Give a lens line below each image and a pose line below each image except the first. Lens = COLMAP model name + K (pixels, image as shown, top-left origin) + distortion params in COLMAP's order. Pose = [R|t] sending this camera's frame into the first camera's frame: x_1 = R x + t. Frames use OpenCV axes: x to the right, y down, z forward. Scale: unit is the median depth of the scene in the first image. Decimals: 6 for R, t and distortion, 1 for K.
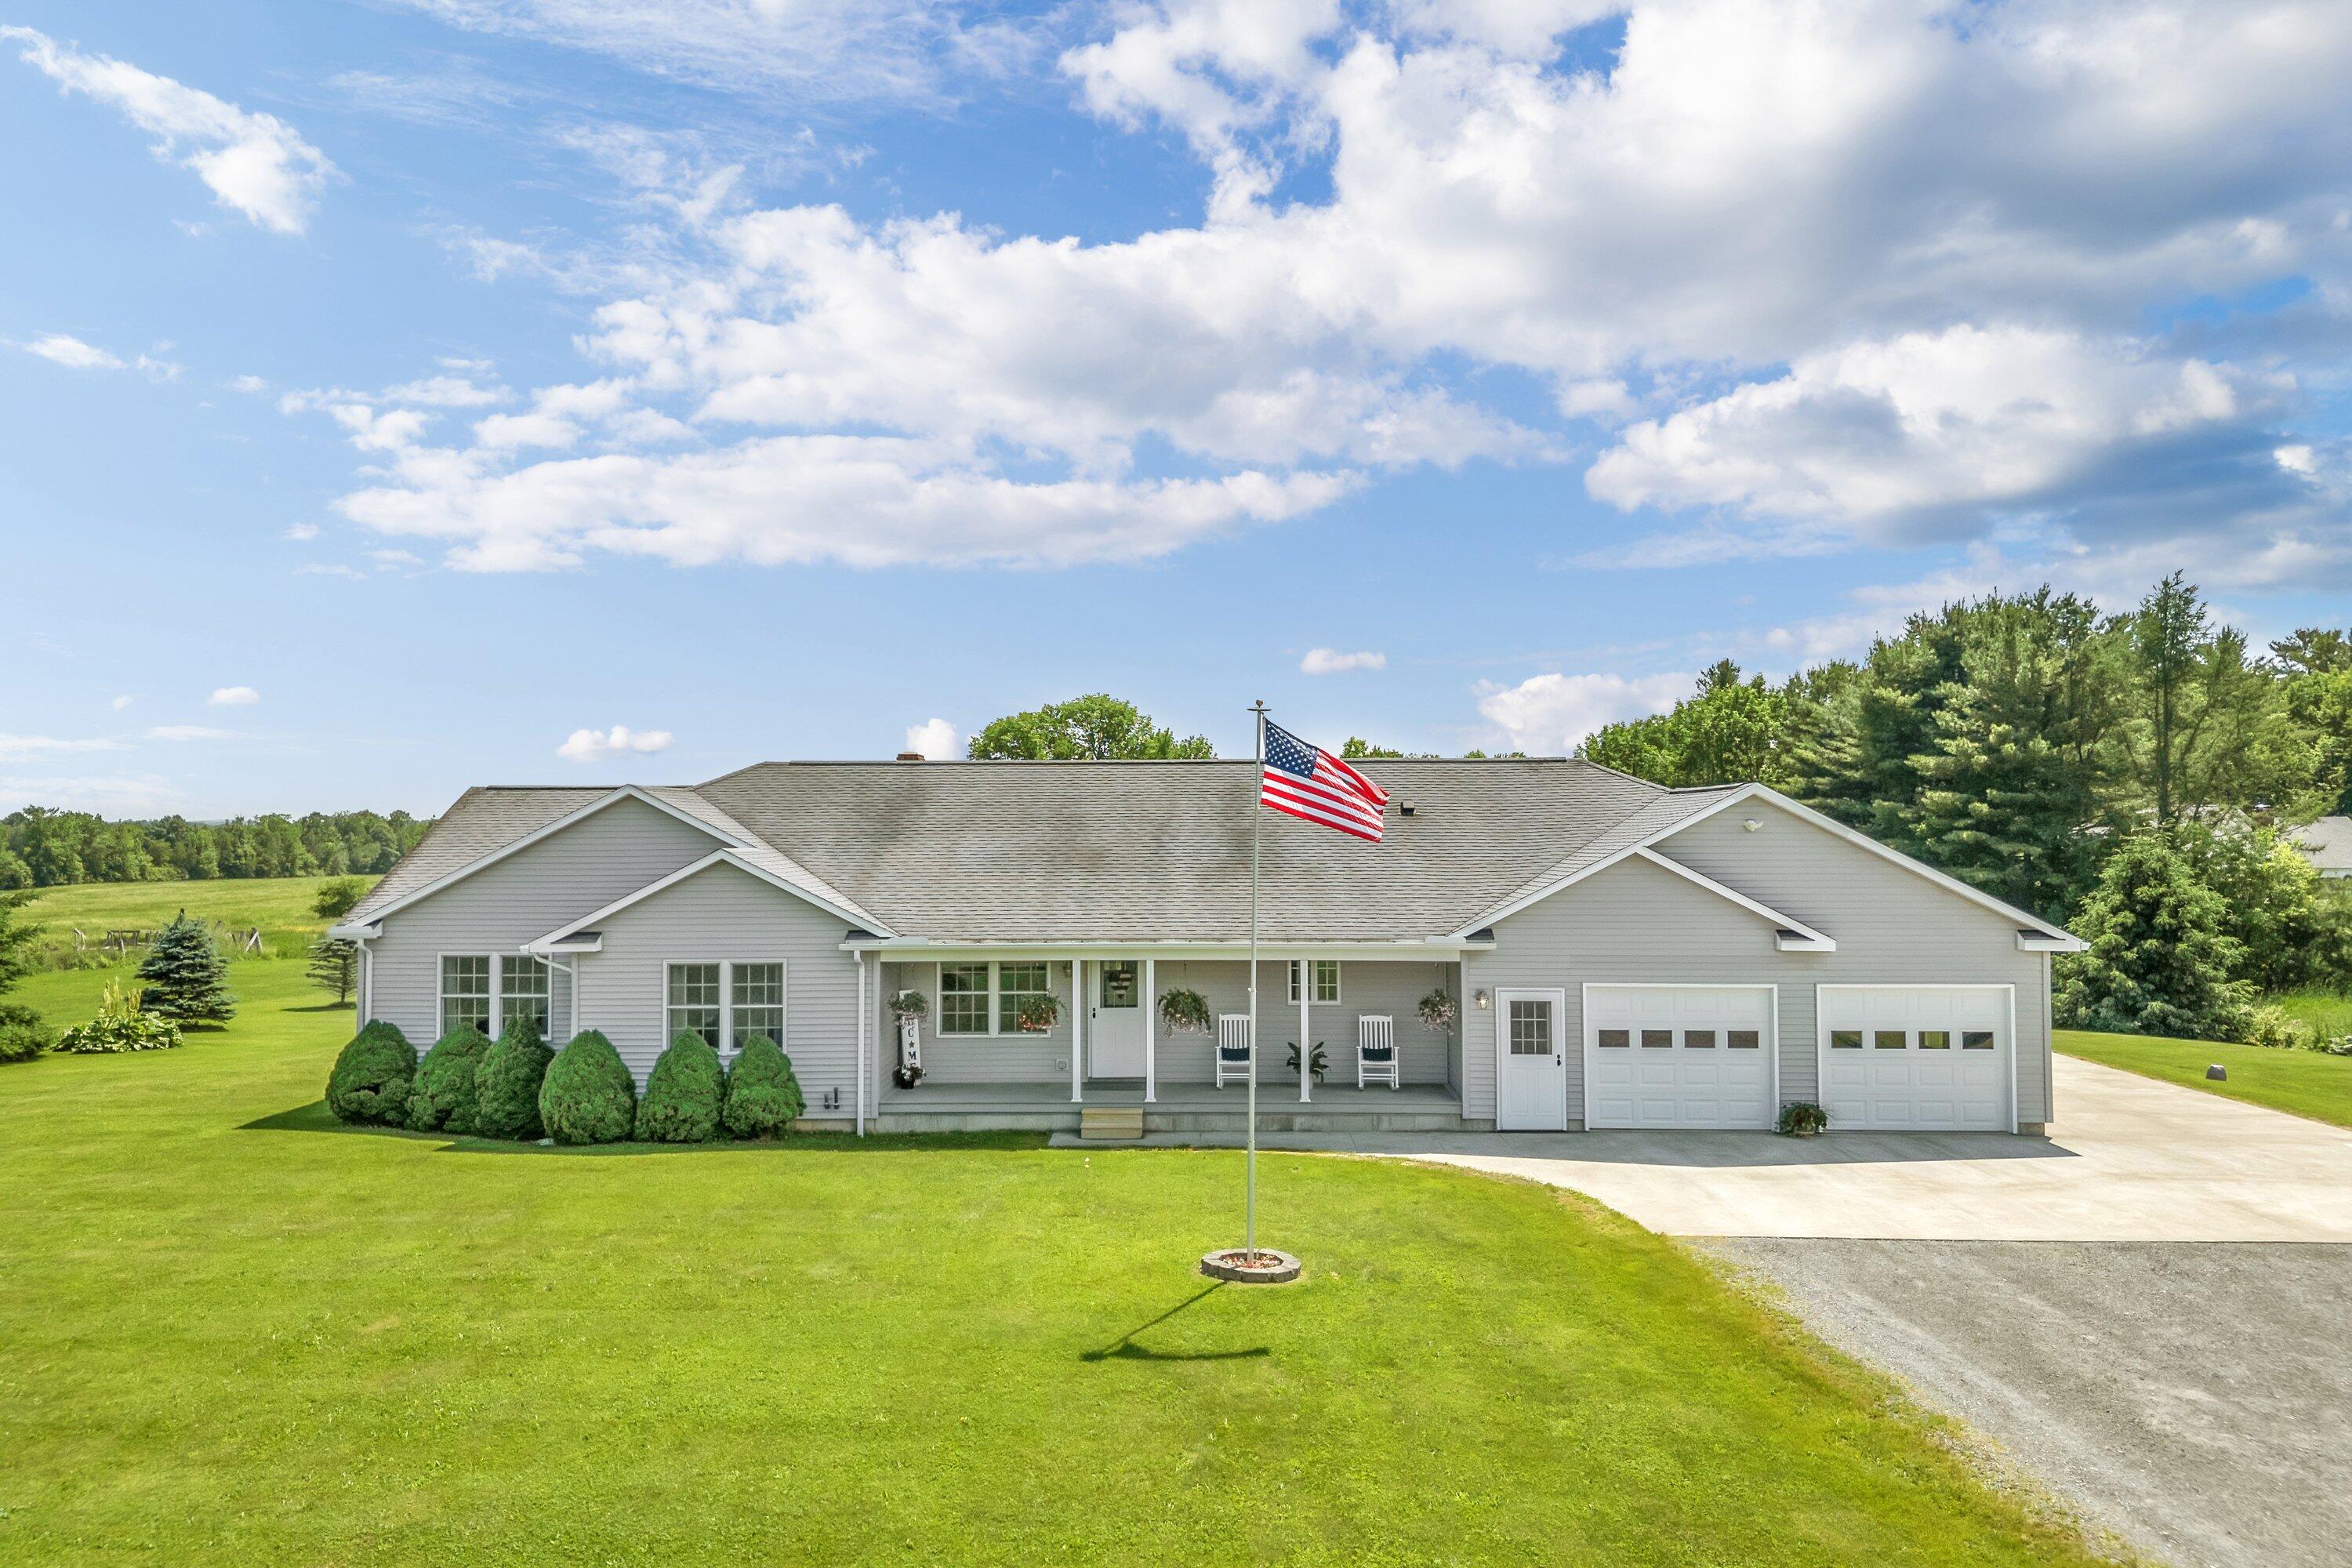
lens RADIAL K [[1644.5, 0, 1176.0], [0, 1644.5, 784.0], [0, 0, 1]] dist [0.075199, -0.078418]
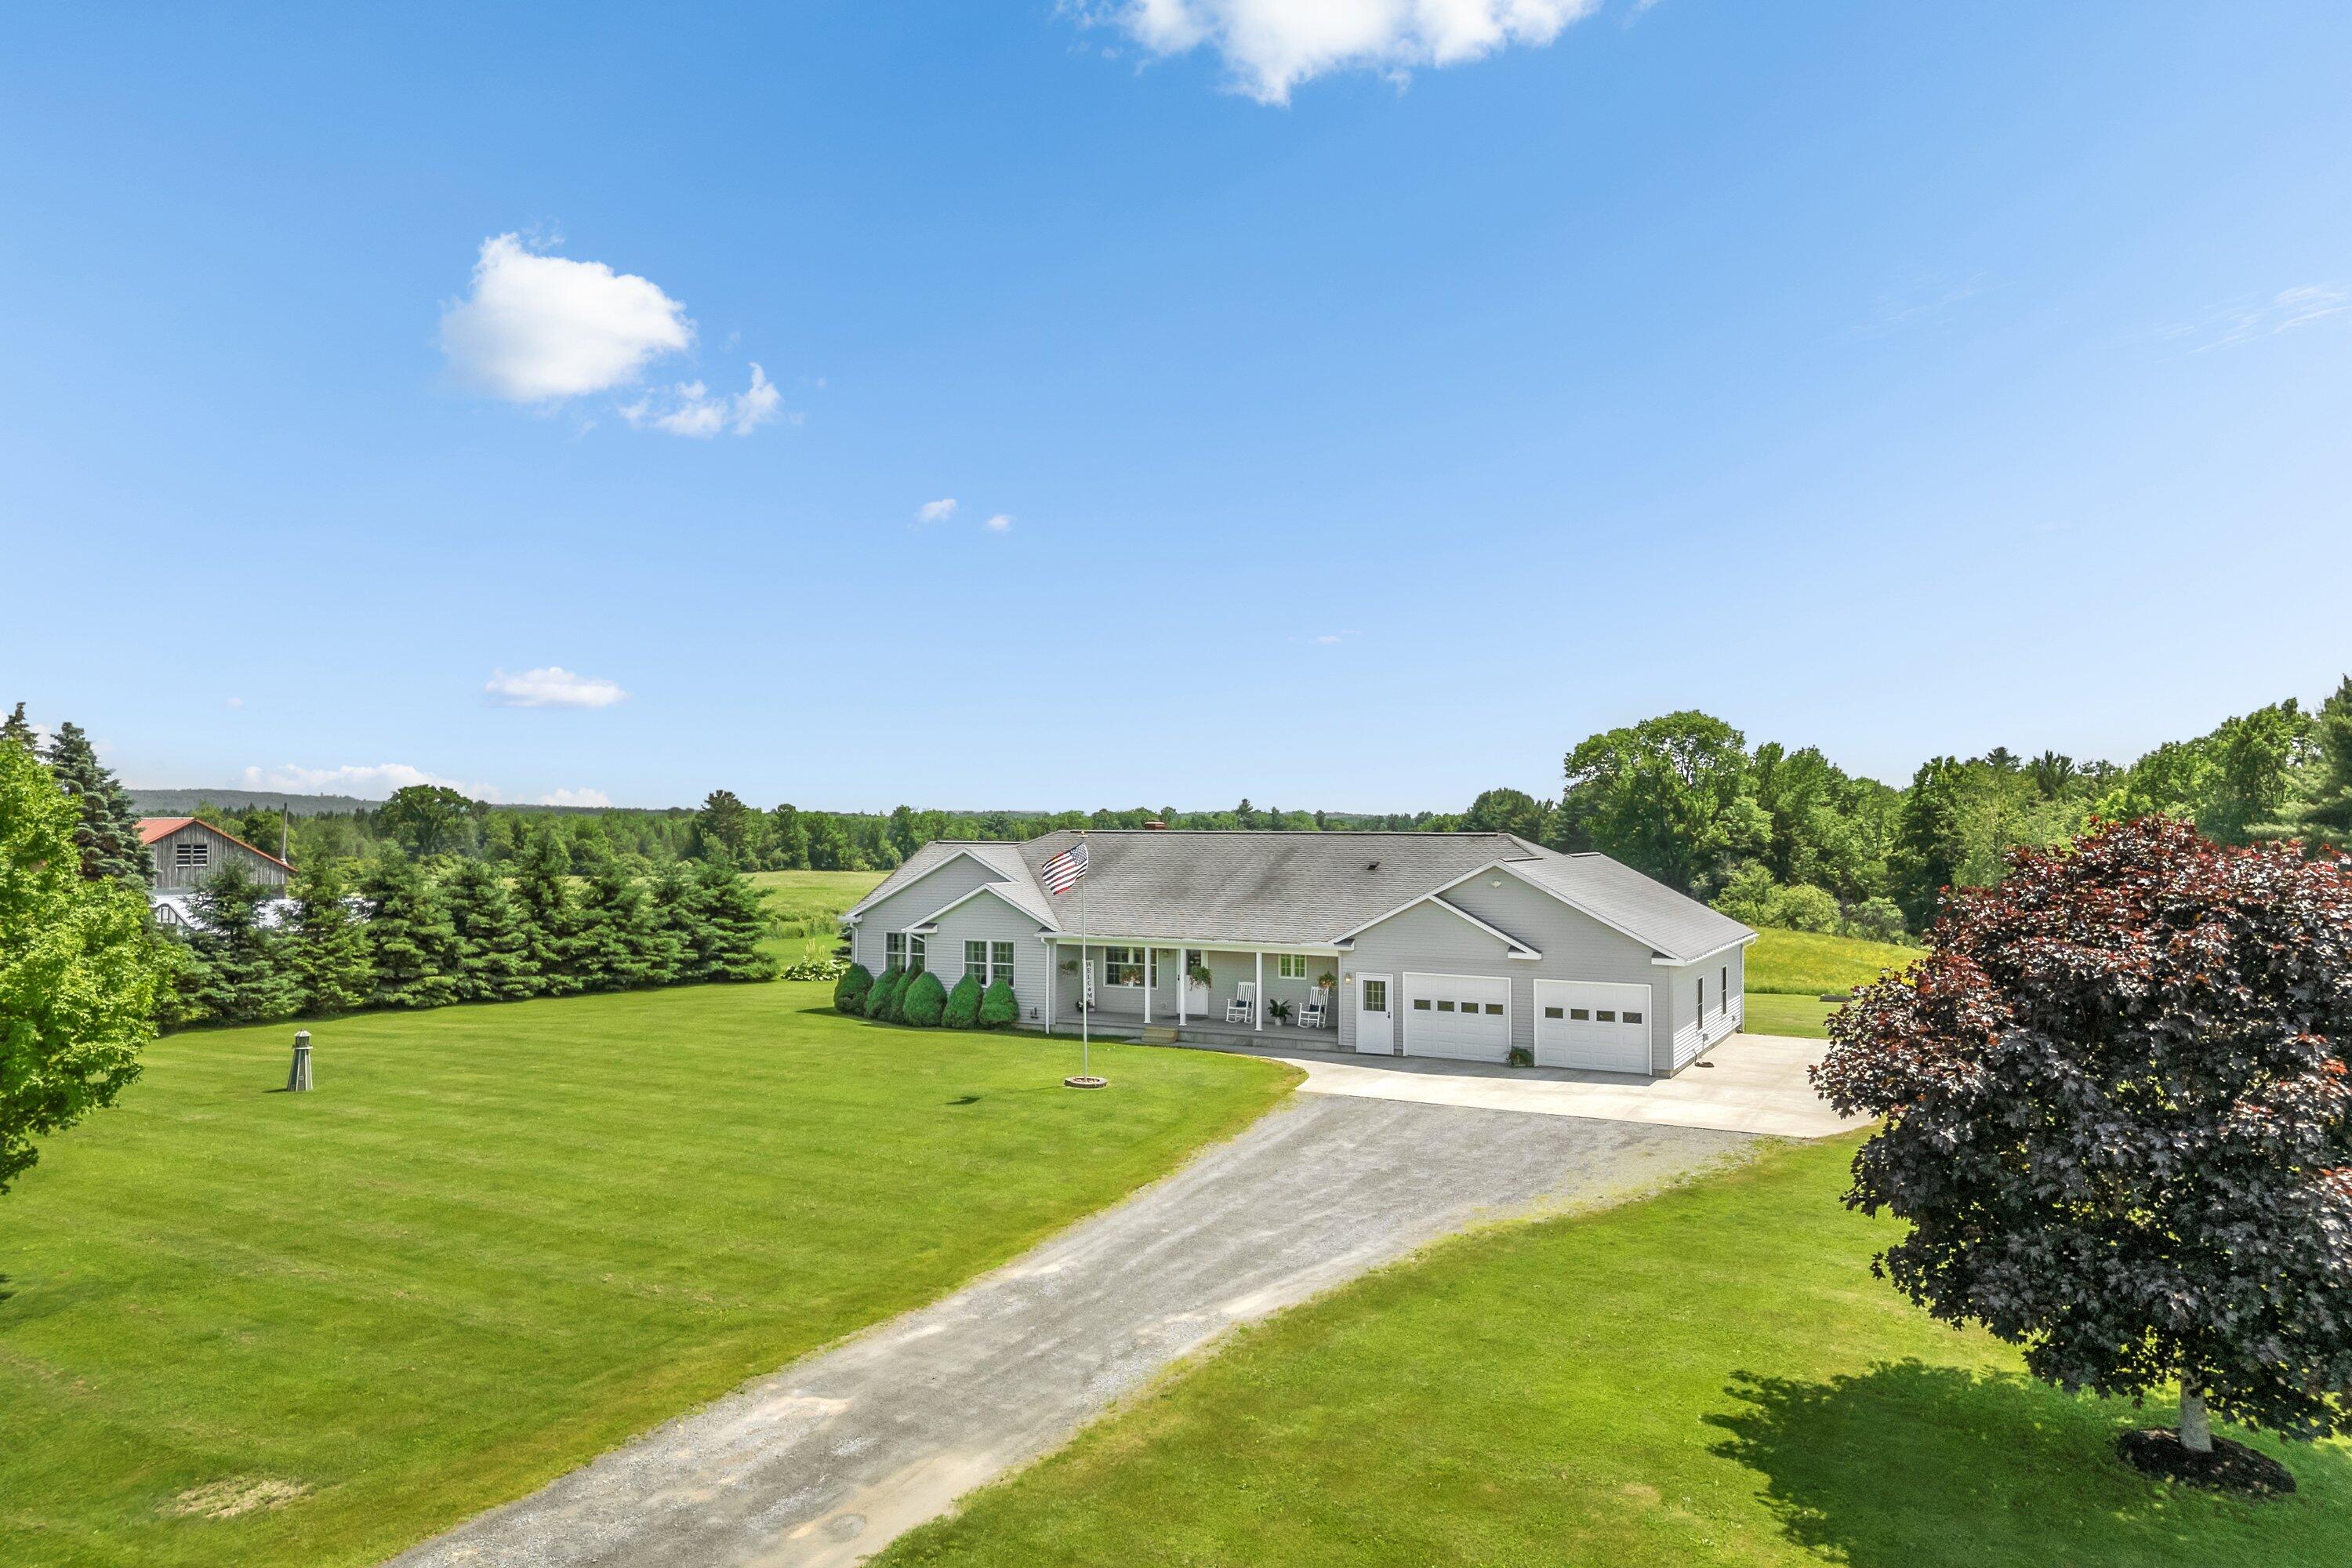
lens RADIAL K [[1644.5, 0, 1176.0], [0, 1644.5, 784.0], [0, 0, 1]] dist [0.075199, -0.078418]
pose [[0.901596, -0.002895, -0.432570, 0.779926], [0.004537, 0.999986, 0.002764, -0.083972], [0.432556, -0.004454, 0.901596, -0.673256]]
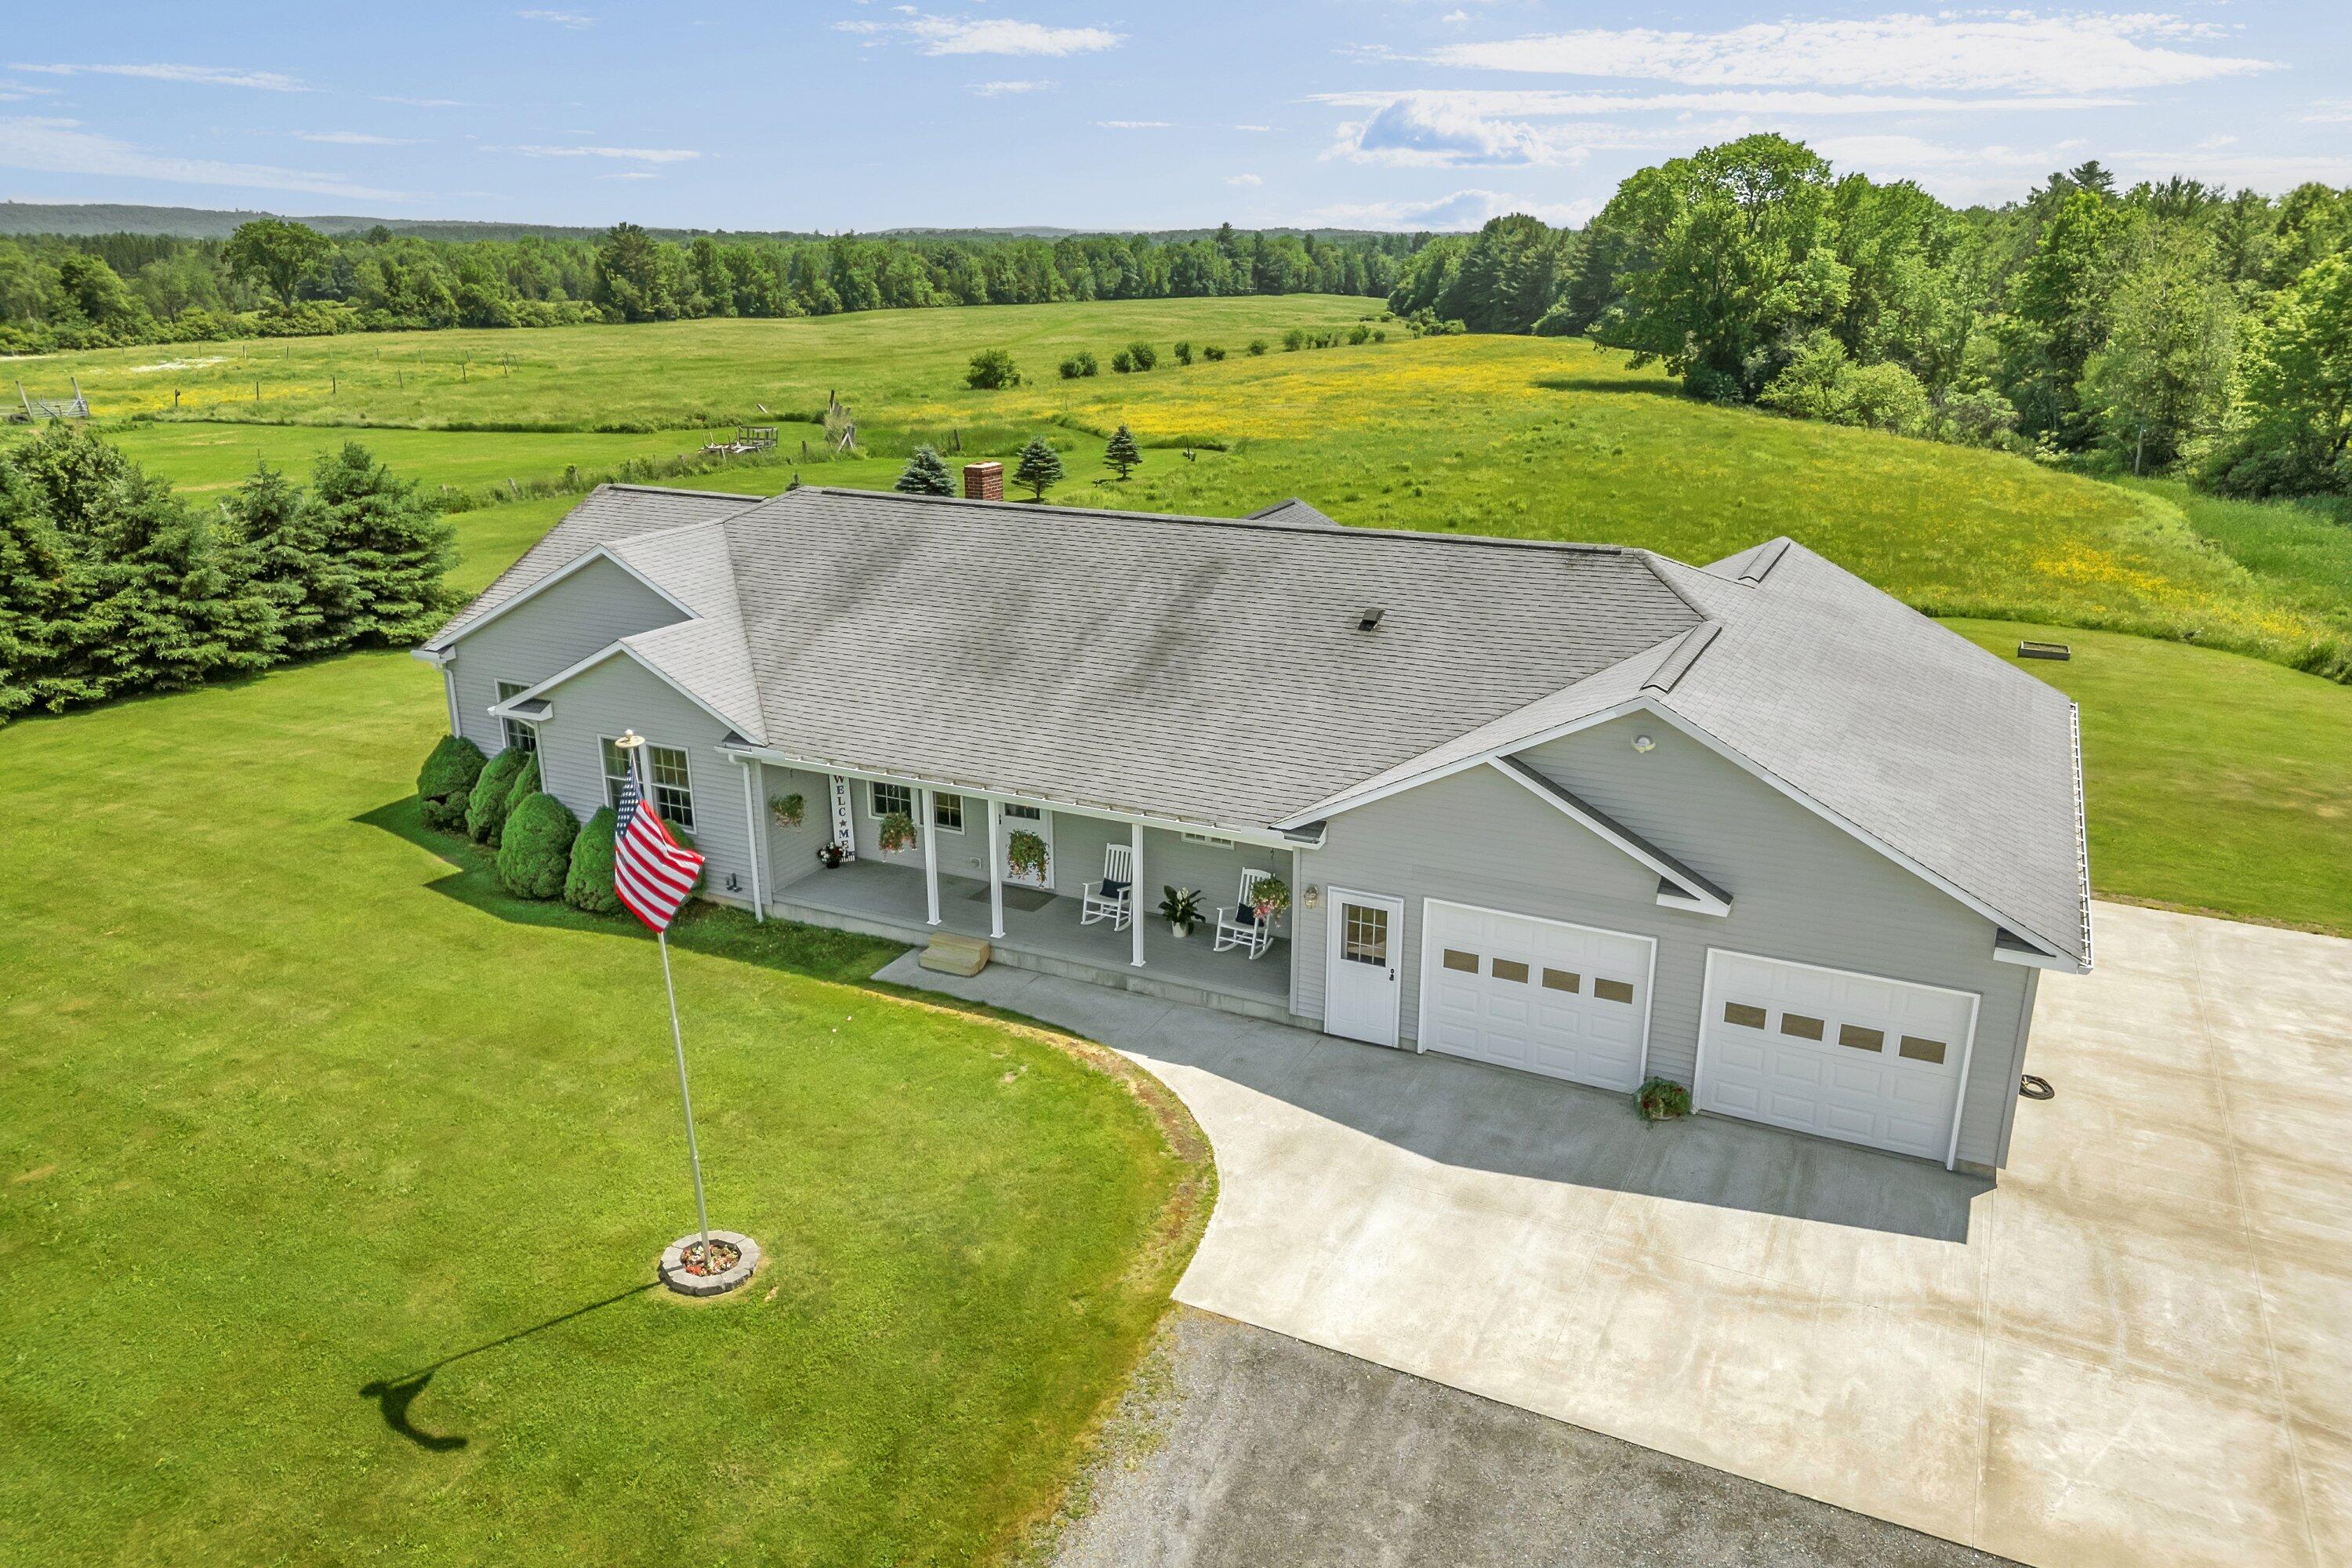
lens RADIAL K [[1644.5, 0, 1176.0], [0, 1644.5, 784.0], [0, 0, 1]] dist [0.075199, -0.078418]
pose [[0.906134, 0.134087, -0.401176, 0.458473], [0.009917, 0.941431, 0.337059, -0.218938], [0.422875, -0.309399, 0.851733, 0.242595]]
